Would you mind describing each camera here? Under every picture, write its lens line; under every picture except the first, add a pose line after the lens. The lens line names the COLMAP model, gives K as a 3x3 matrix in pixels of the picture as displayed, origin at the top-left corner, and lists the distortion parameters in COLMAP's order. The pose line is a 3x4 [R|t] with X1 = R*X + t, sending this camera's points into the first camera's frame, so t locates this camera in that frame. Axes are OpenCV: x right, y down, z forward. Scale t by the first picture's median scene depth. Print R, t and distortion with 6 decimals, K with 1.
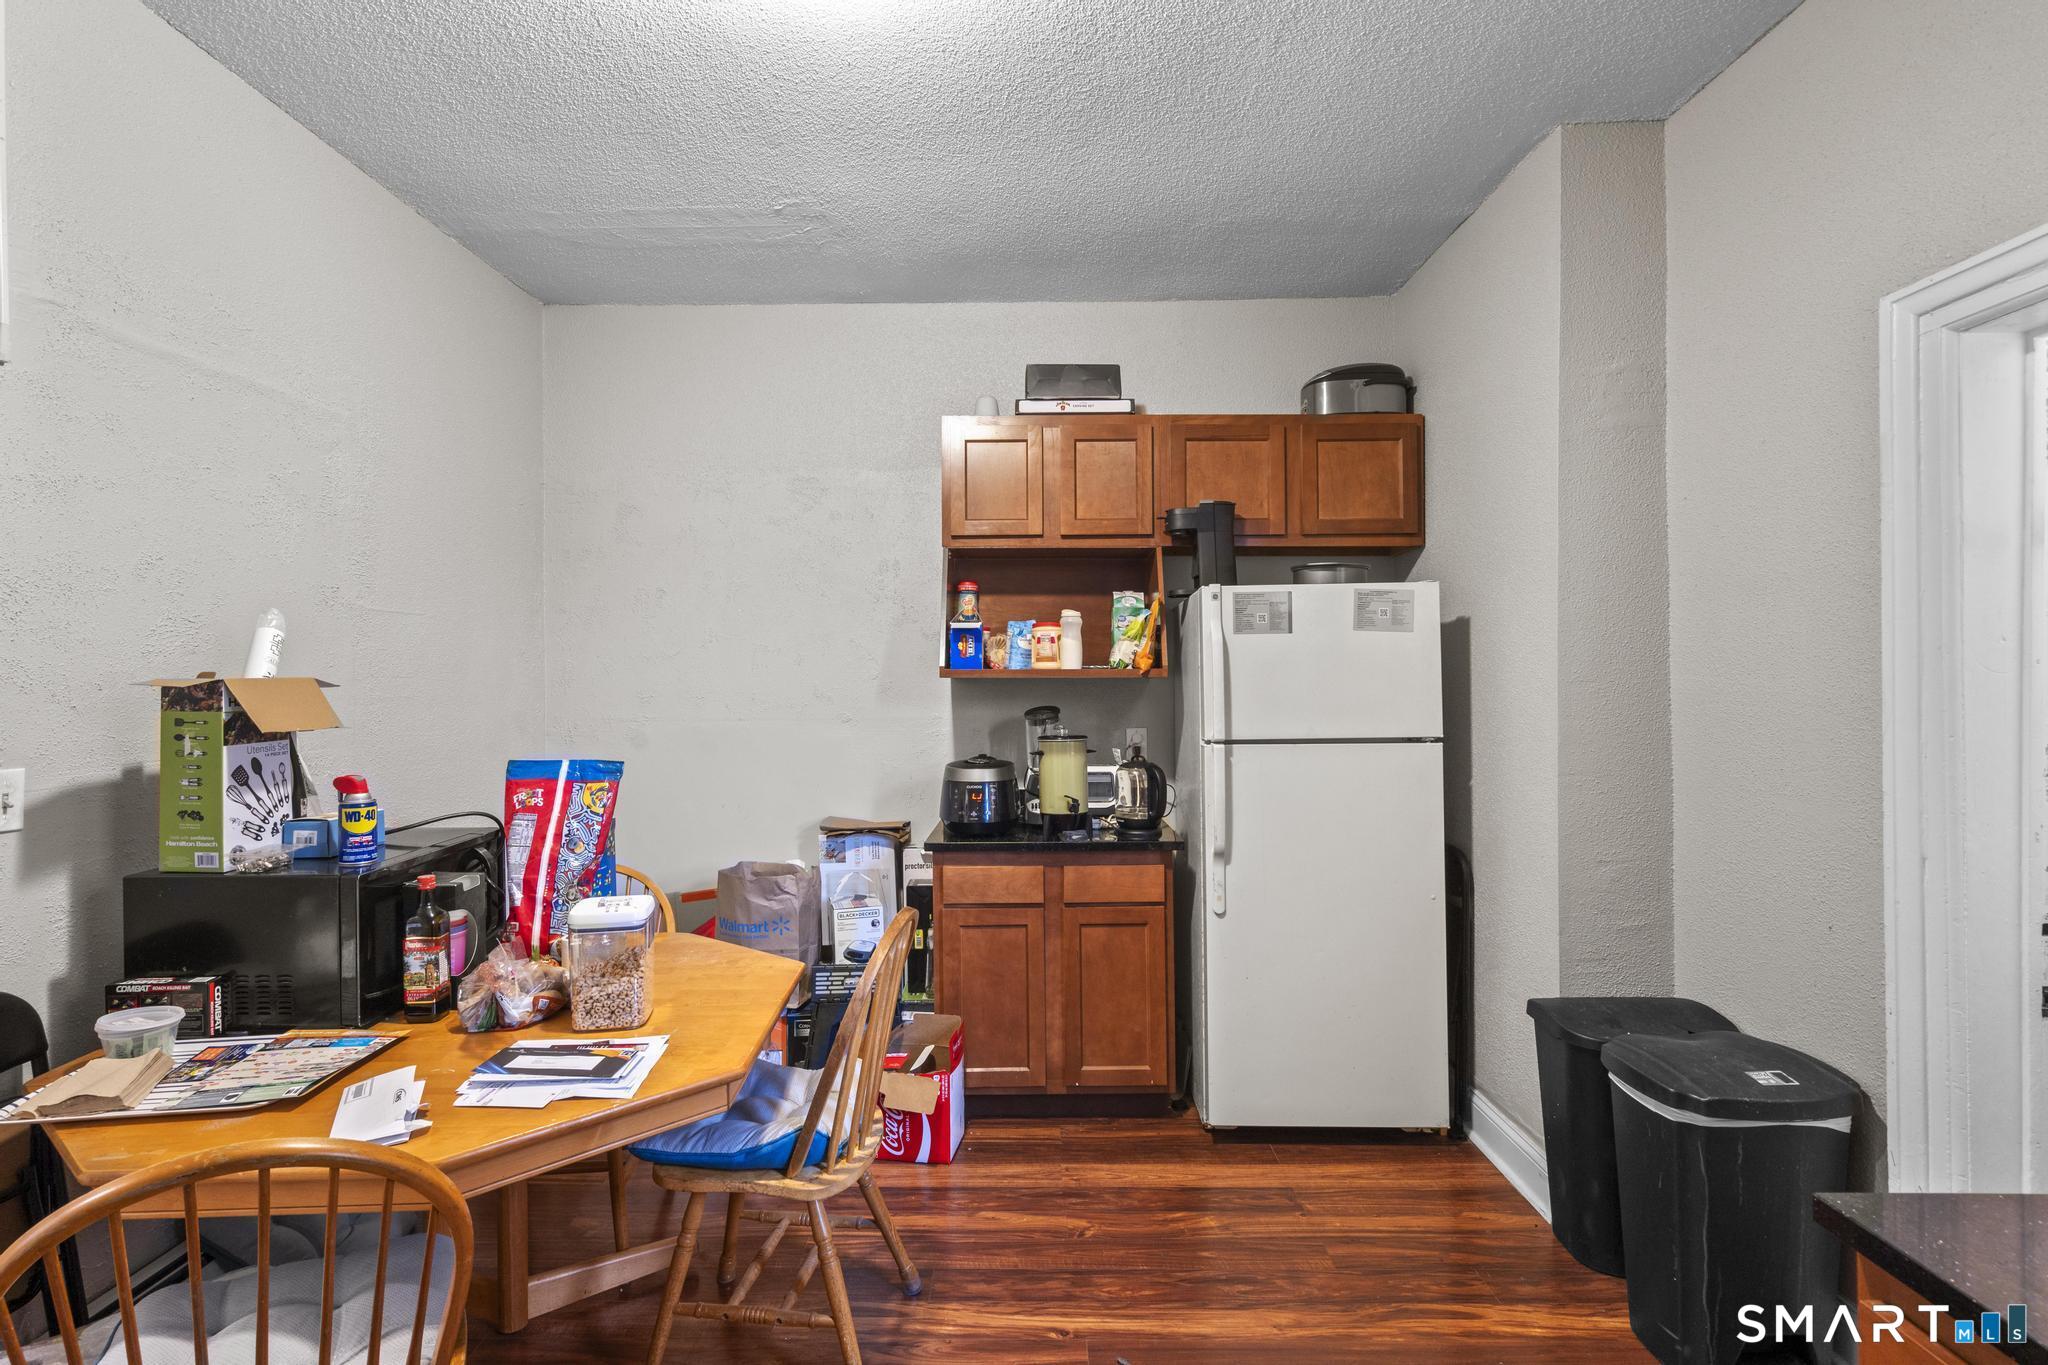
lens RADIAL K [[986.9, 0, 1021.9], [0, 986.9, 680.2], [0, 0, 1]] dist [0.001270, 0.000300]
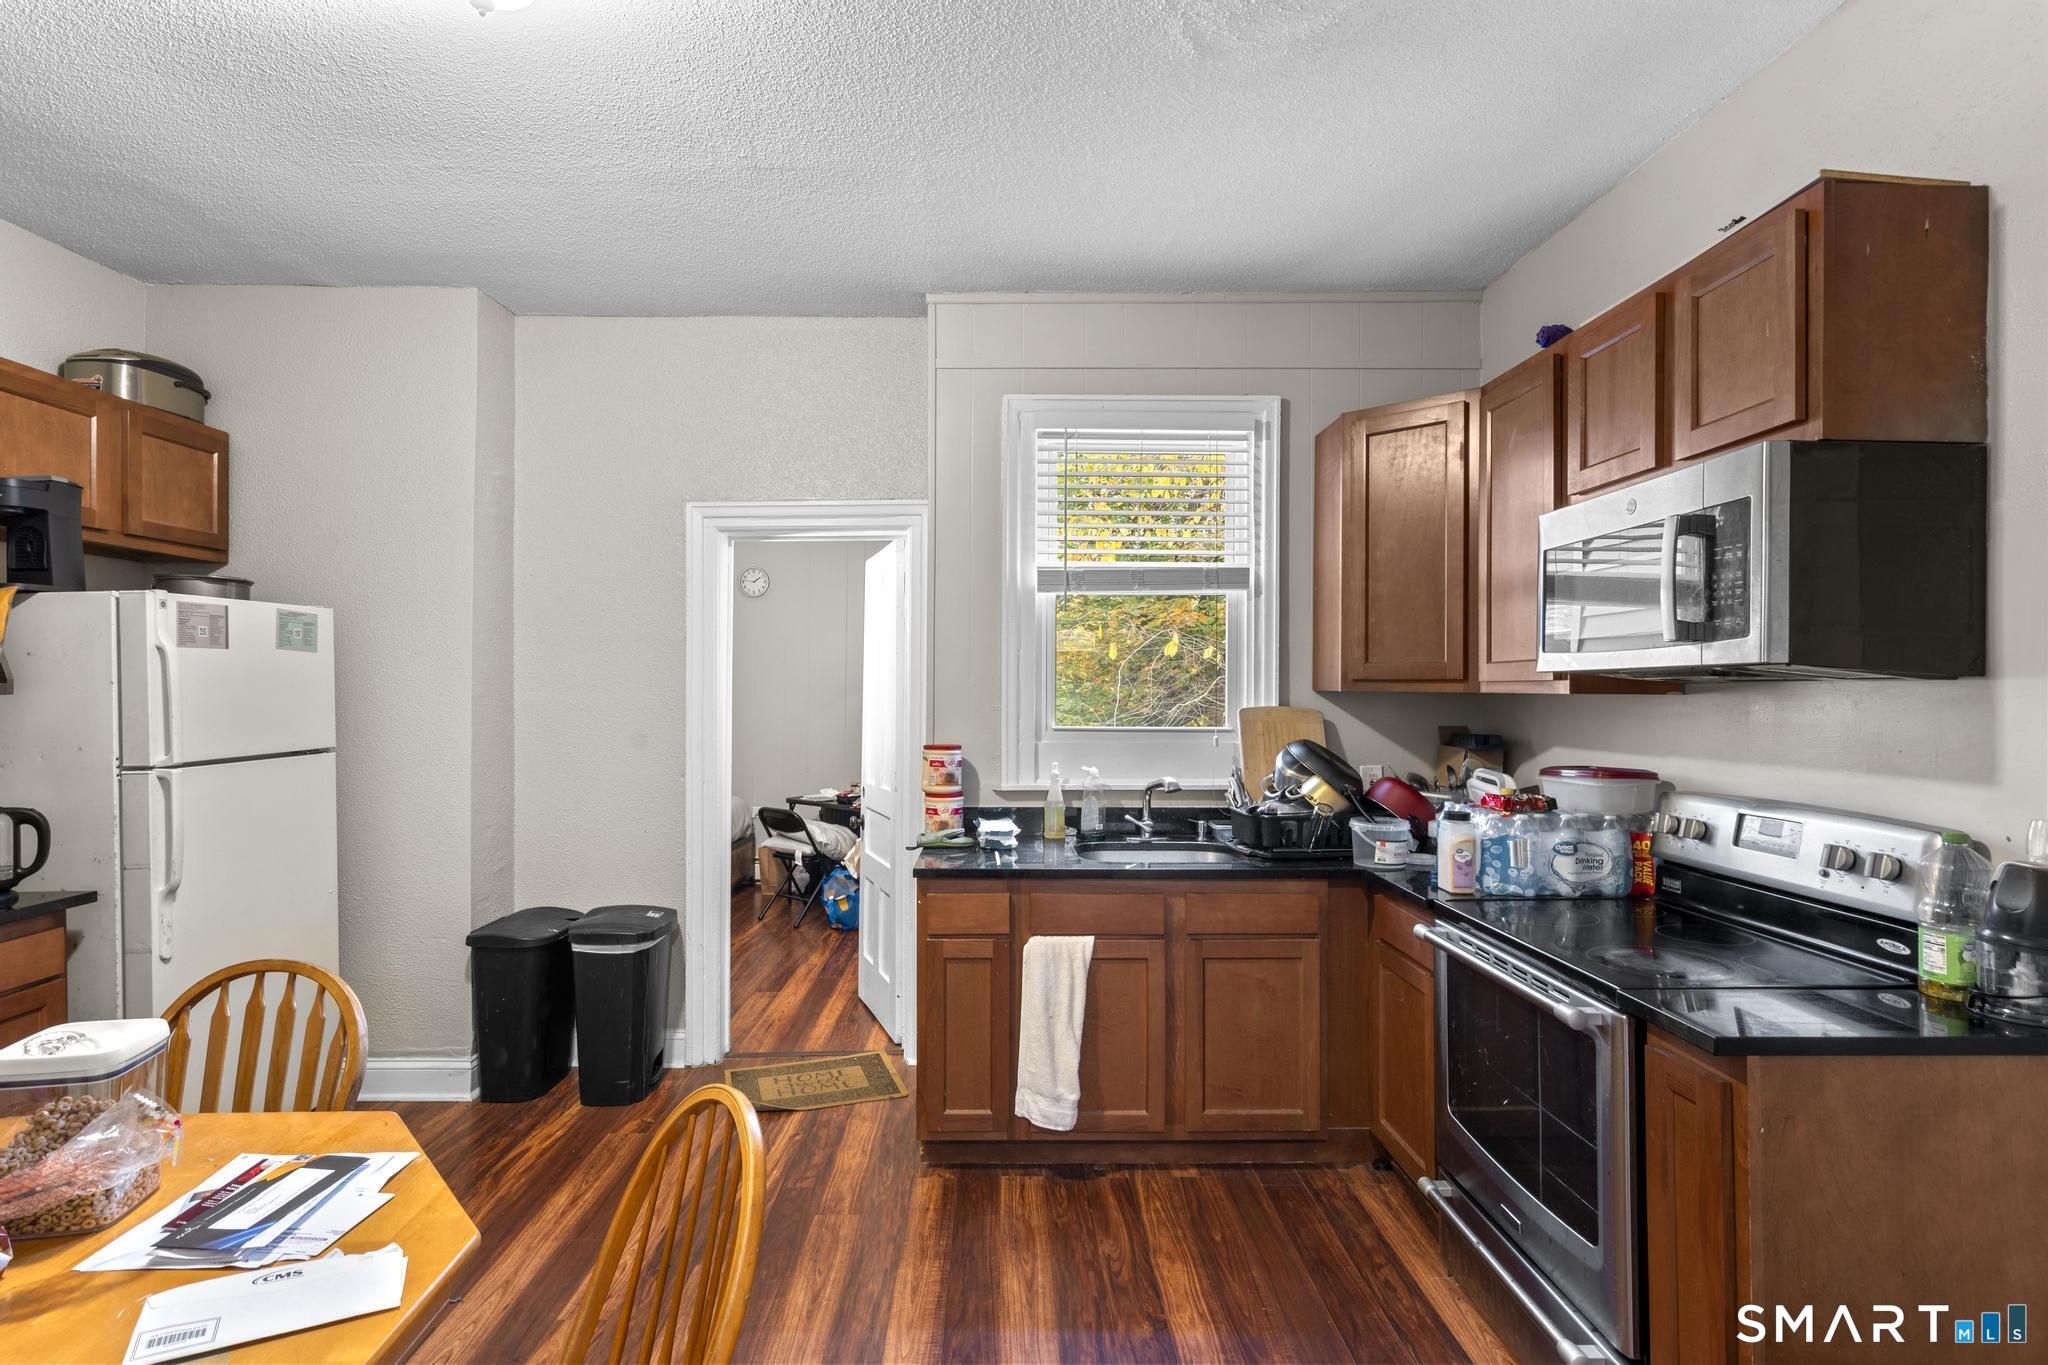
lens RADIAL K [[986.9, 0, 1020.3], [0, 986.9, 682.9], [0, 0, 1]] dist [0.001270, 0.000300]
pose [[-0.025226, 0.009119, 0.999640, -0.716866], [-0.000953, 0.999958, -0.009146, -0.005792], [-0.999681, -0.001184, -0.025217, 0.246732]]
